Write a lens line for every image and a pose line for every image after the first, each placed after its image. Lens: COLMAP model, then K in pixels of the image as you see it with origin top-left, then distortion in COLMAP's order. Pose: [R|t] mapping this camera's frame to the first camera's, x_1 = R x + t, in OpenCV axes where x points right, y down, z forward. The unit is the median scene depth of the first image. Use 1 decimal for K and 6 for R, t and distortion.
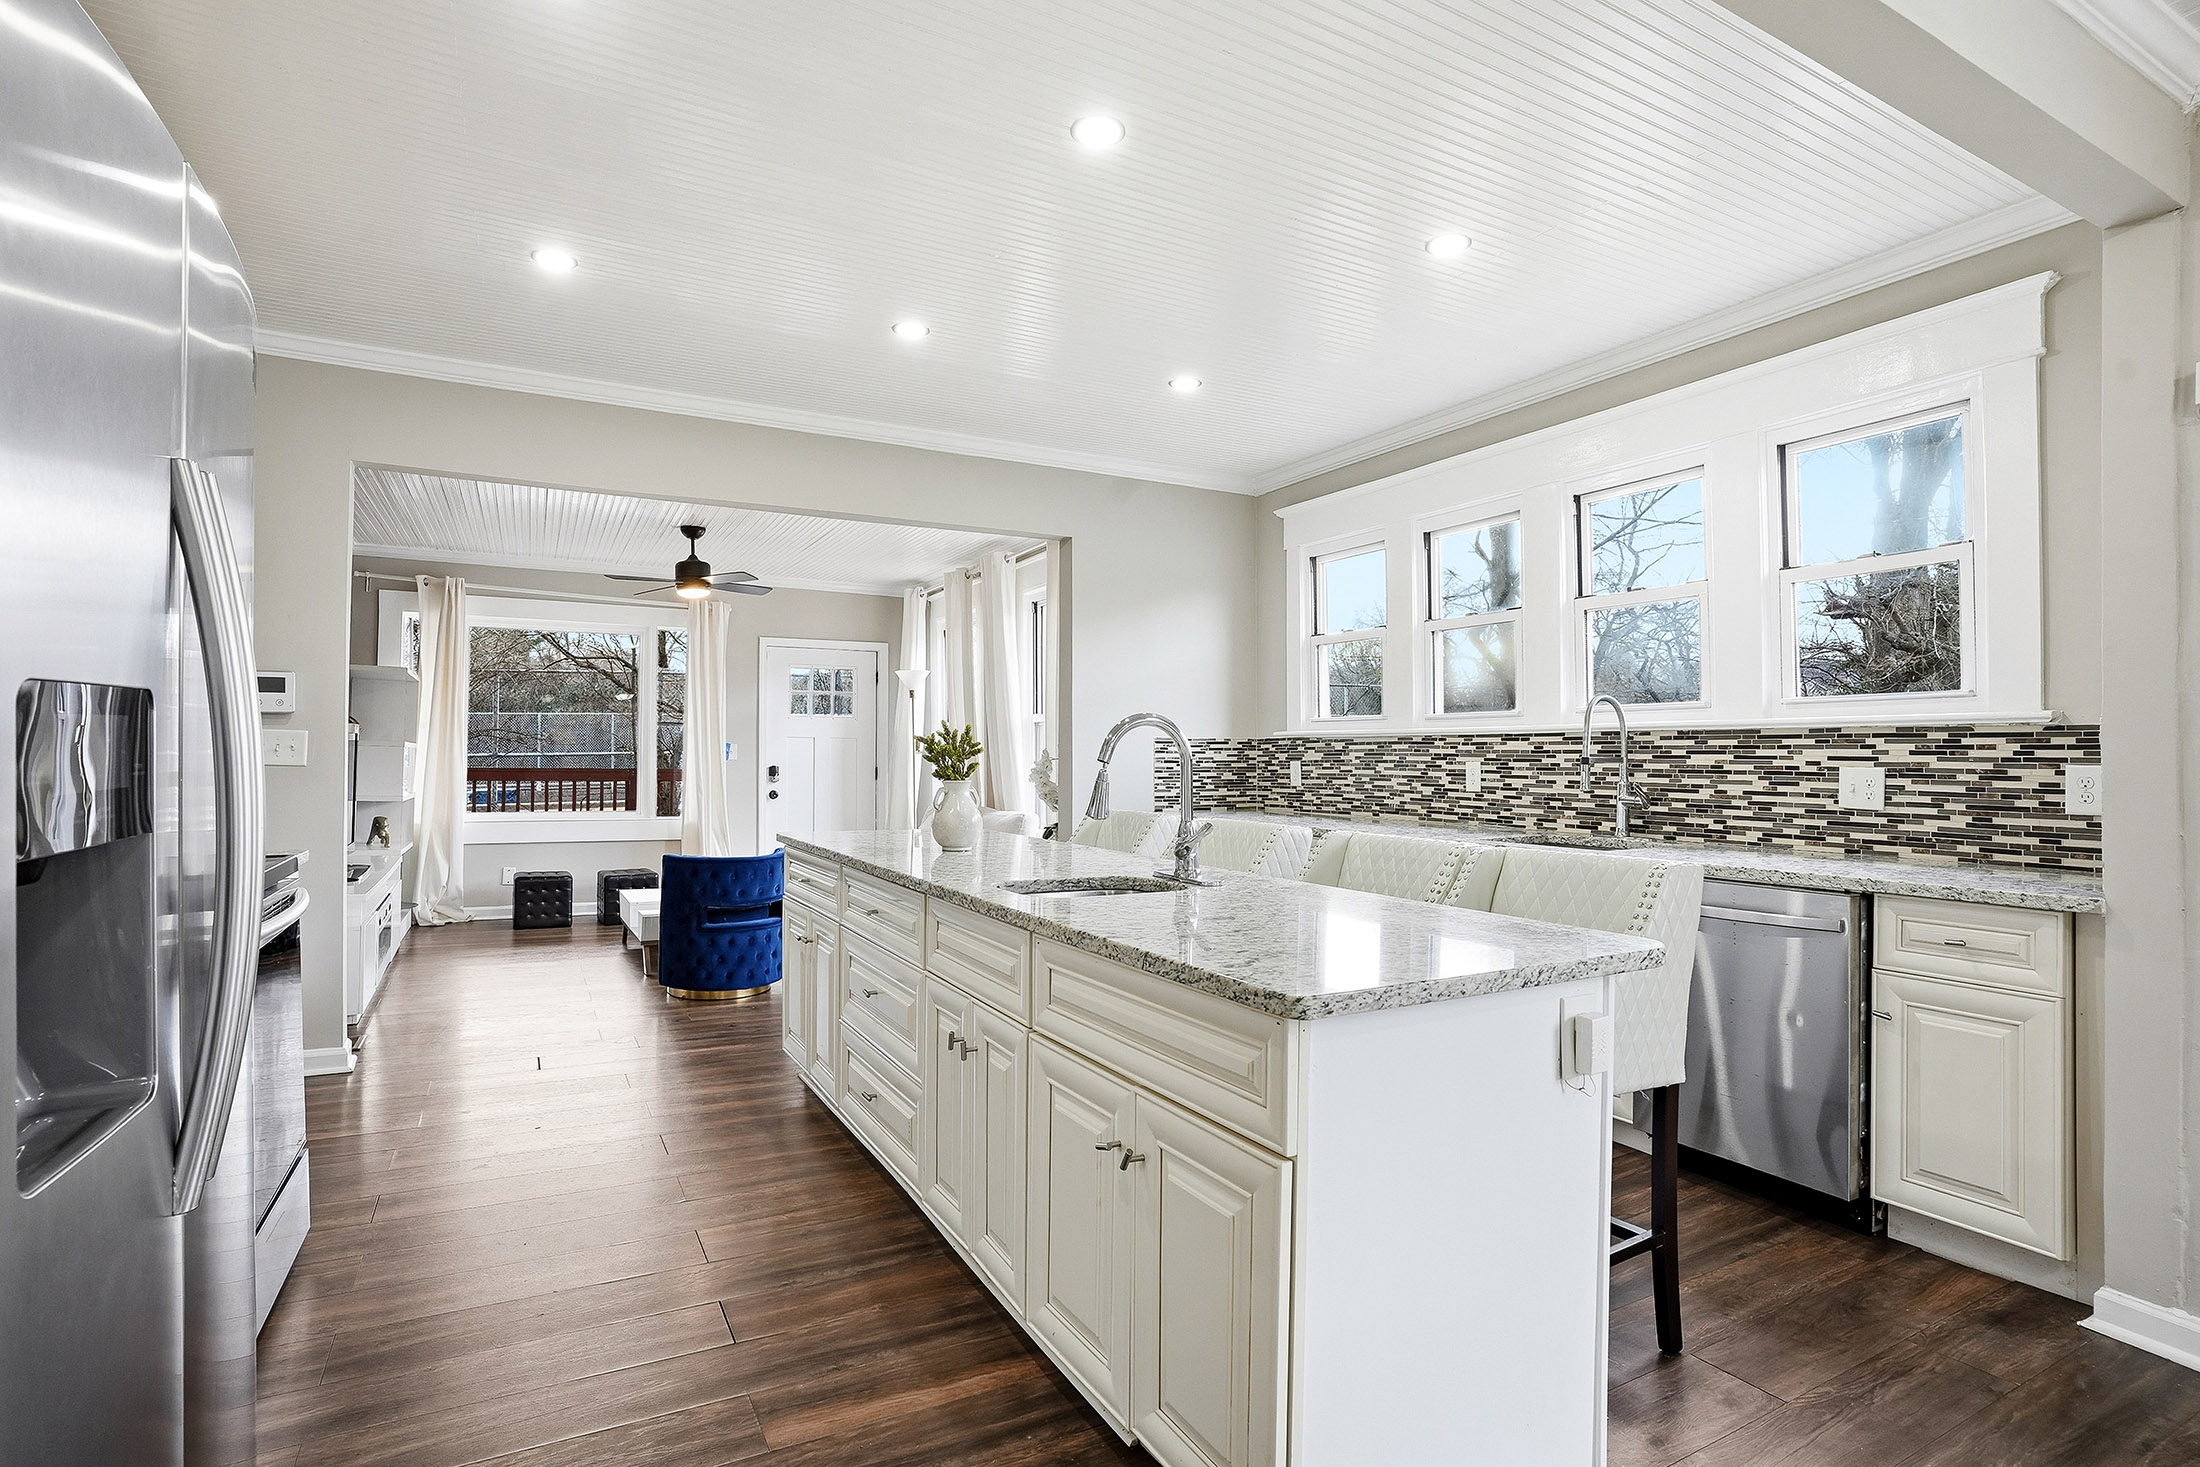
lens RADIAL K [[1101.2, 0, 1109.4], [0, 1101.2, 736.6], [0, 0, 1]] dist [-0.067740, 0.033714]
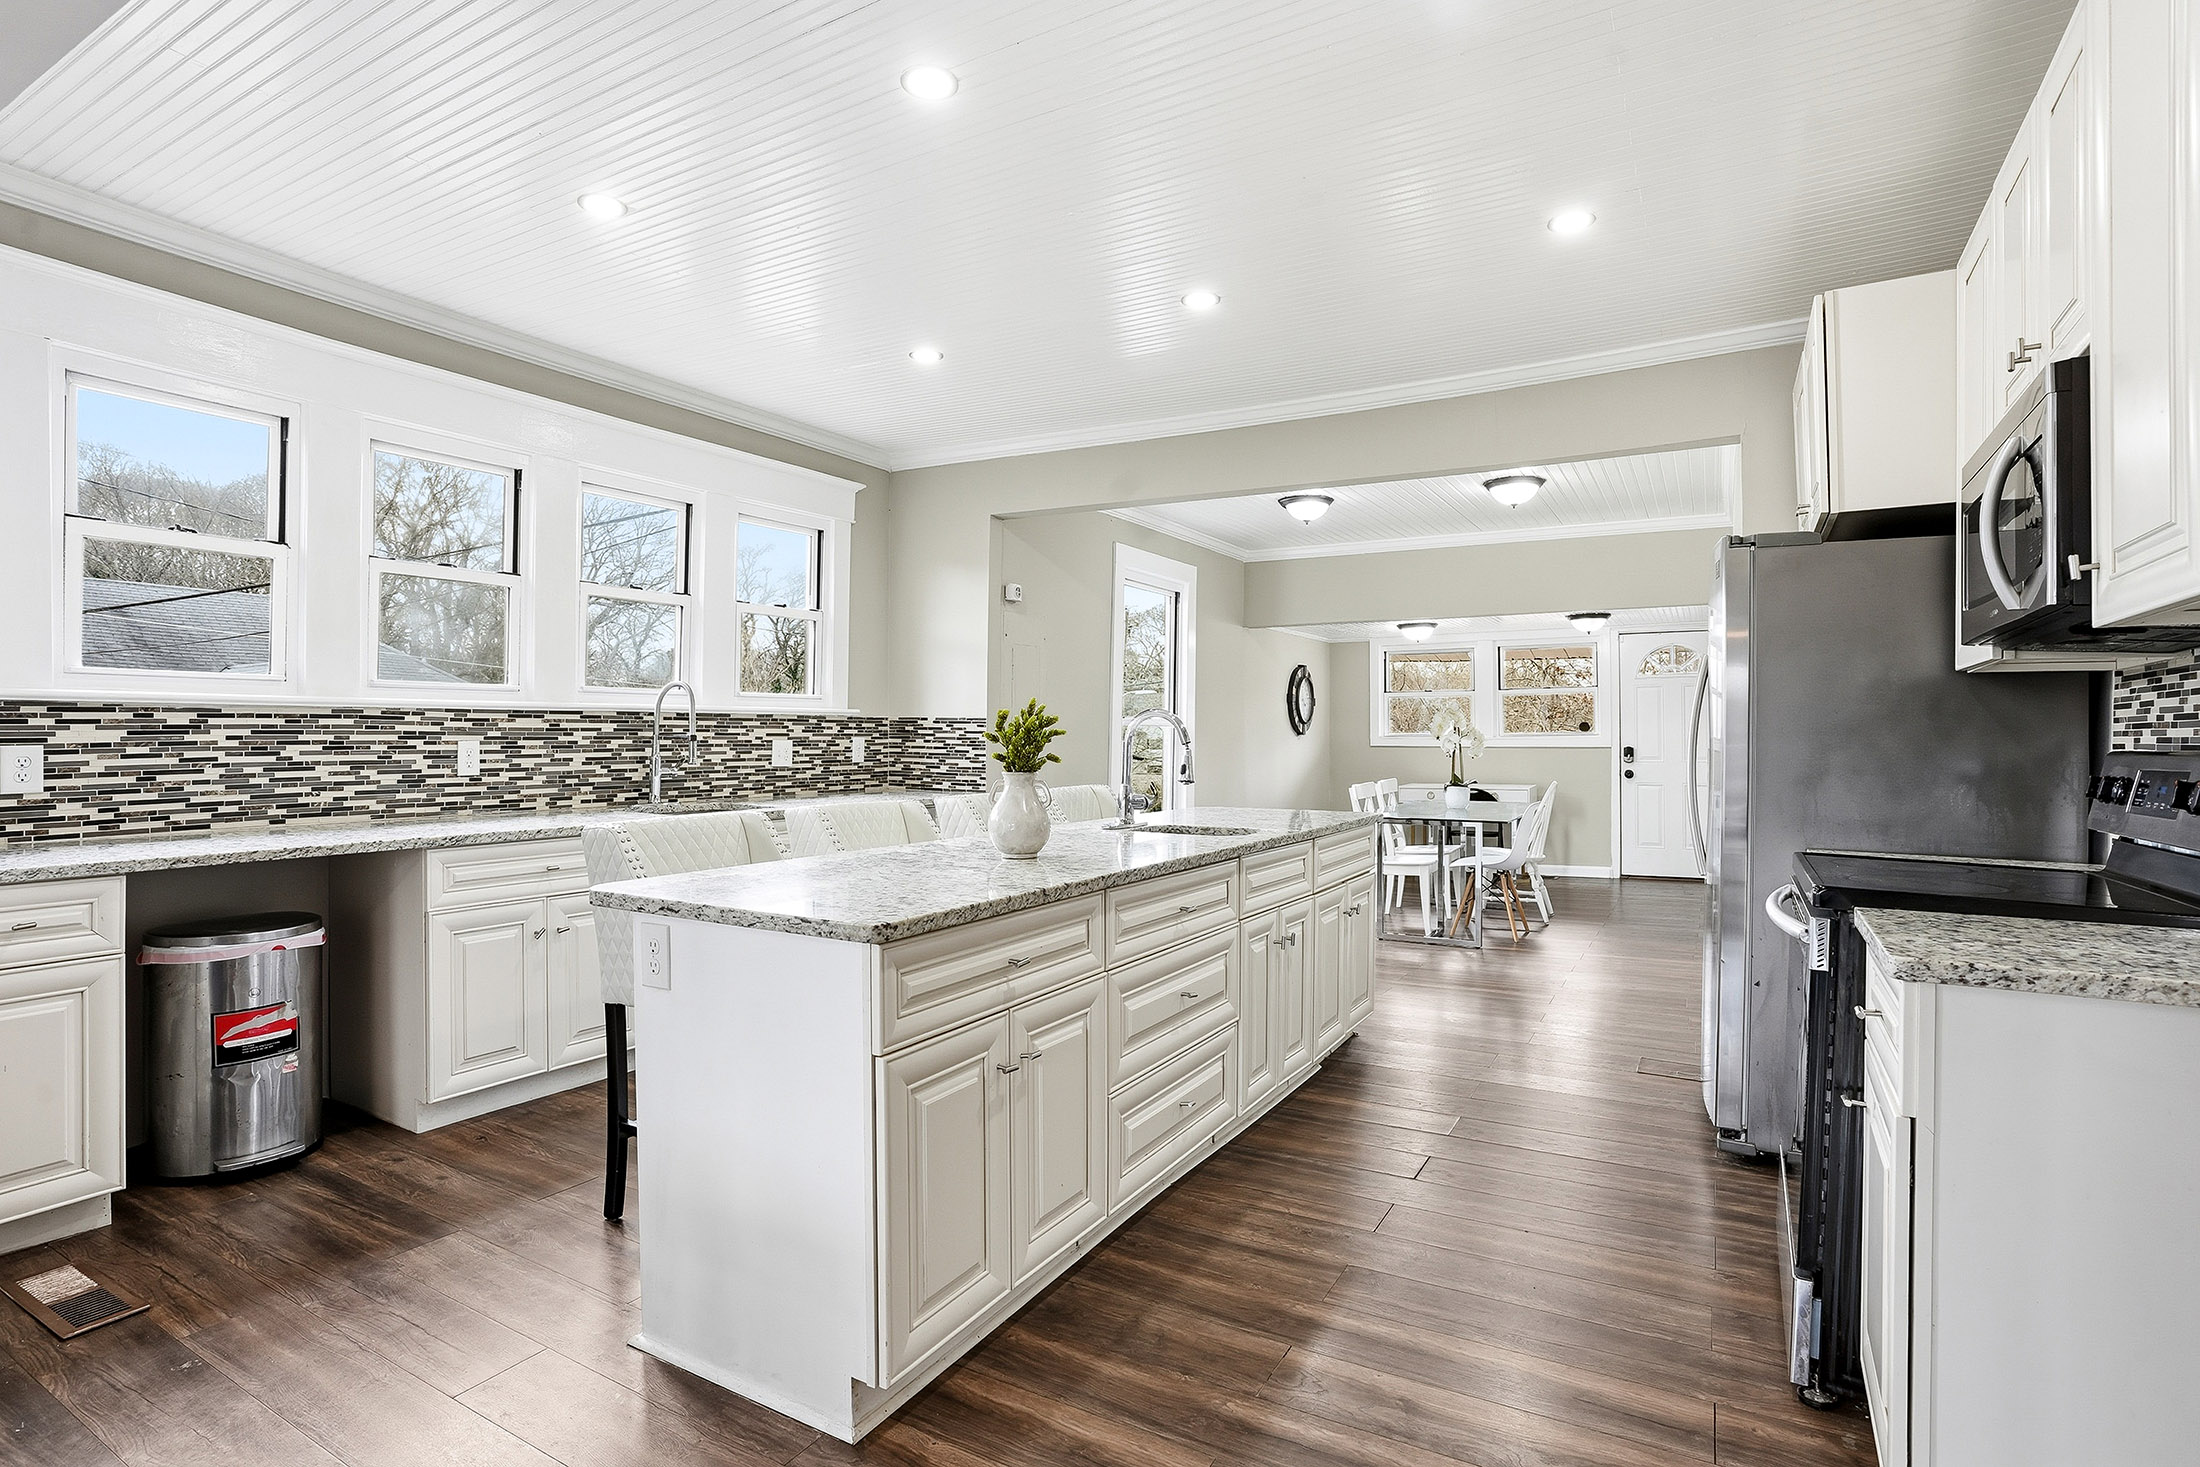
lens RADIAL K [[1101.2, 0, 1077.3], [0, 1101.2, 725.8], [0, 0, 1]] dist [-0.067740, 0.033714]
pose [[-0.510805, -0.003445, 0.859690, -0.633373], [-0.021080, 0.999741, -0.008519, 0.008347], [-0.859438, -0.022474, -0.510745, 1.014089]]
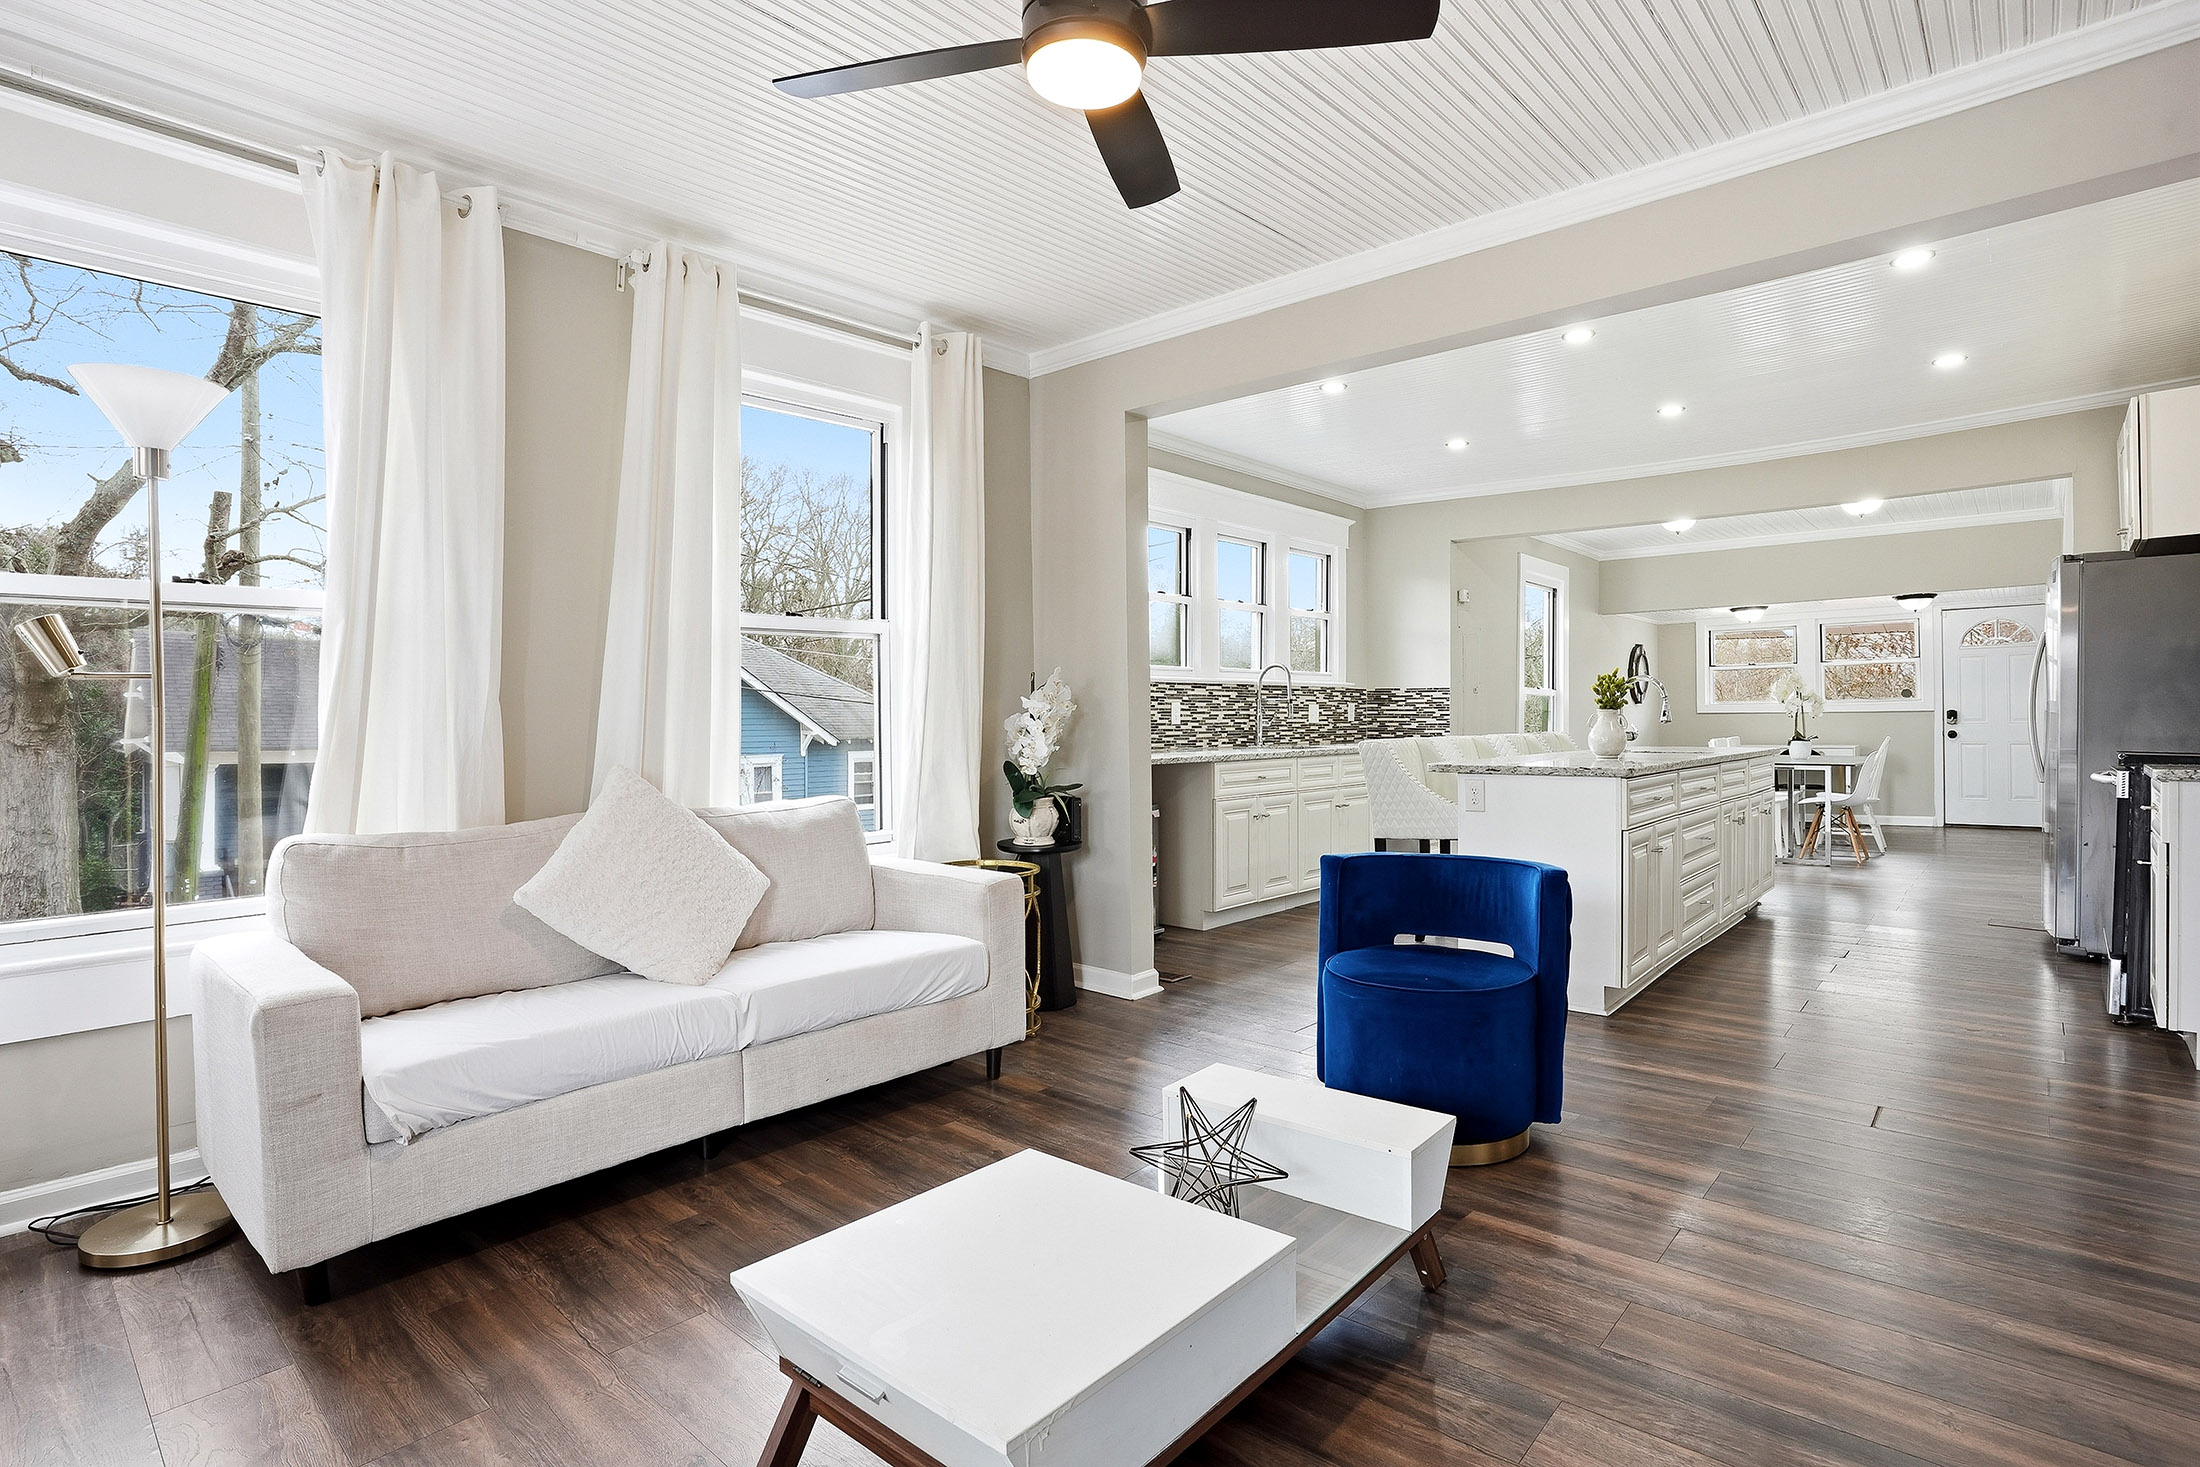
lens RADIAL K [[1101.2, 0, 1086.9], [0, 1101.2, 723.7], [0, 0, 1]] dist [-0.067740, 0.033714]
pose [[-0.339128, -0.009761, 0.940690, -0.909457], [-0.011135, 0.999918, 0.006361, 0.041533], [-0.940675, -0.008317, -0.339208, 1.554221]]
